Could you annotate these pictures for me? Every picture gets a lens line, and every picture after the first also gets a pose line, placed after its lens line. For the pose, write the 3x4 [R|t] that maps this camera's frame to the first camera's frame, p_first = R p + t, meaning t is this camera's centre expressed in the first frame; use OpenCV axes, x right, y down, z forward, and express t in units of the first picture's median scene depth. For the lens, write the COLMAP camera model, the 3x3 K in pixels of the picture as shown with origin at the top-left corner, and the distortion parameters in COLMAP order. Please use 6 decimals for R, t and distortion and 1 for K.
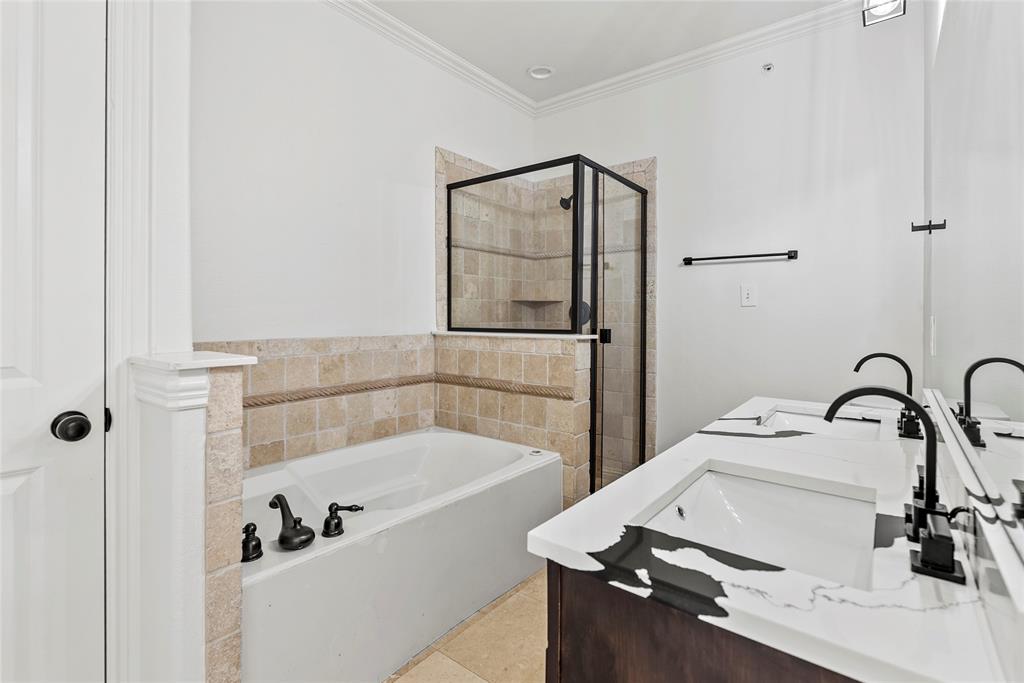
lens RADIAL K [[479.1, 0, 510.3], [0, 479.1, 319.7], [0, 0, 1]] dist [0.001705, 0.000367]
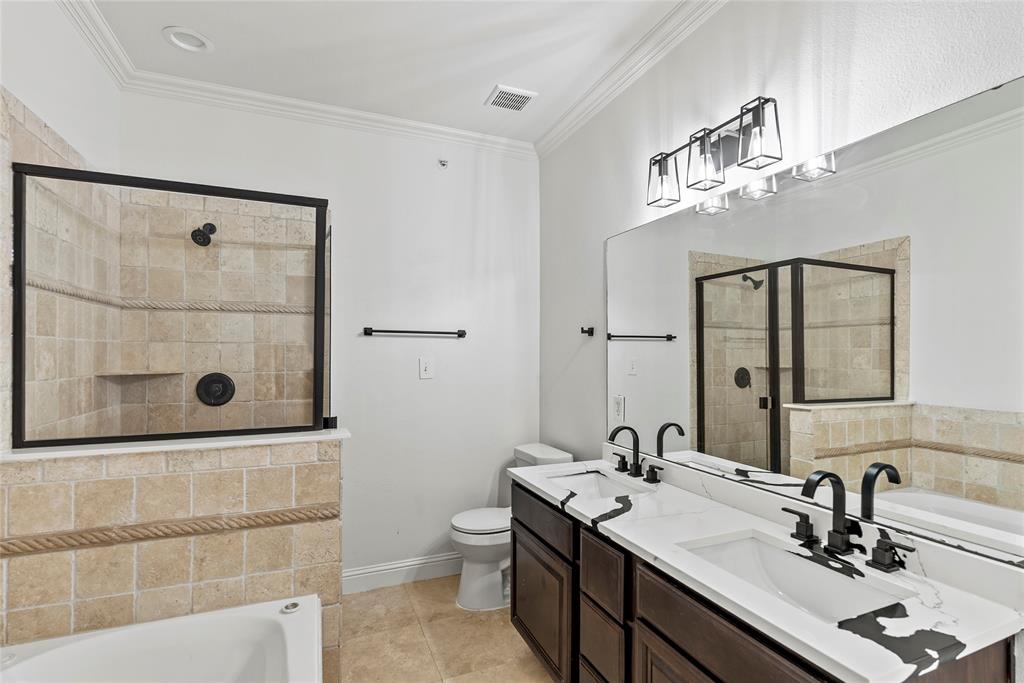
lens RADIAL K [[477.8, 0, 512.5], [0, 477.8, 354.8], [0, 0, 1]] dist [-0.008693, 0.000847]
pose [[0.482767, -0.002447, 0.875746, -0.336029], [0.008241, 0.999965, -0.001749, -0.076100], [-0.875710, 0.008062, 0.482770, 0.310140]]
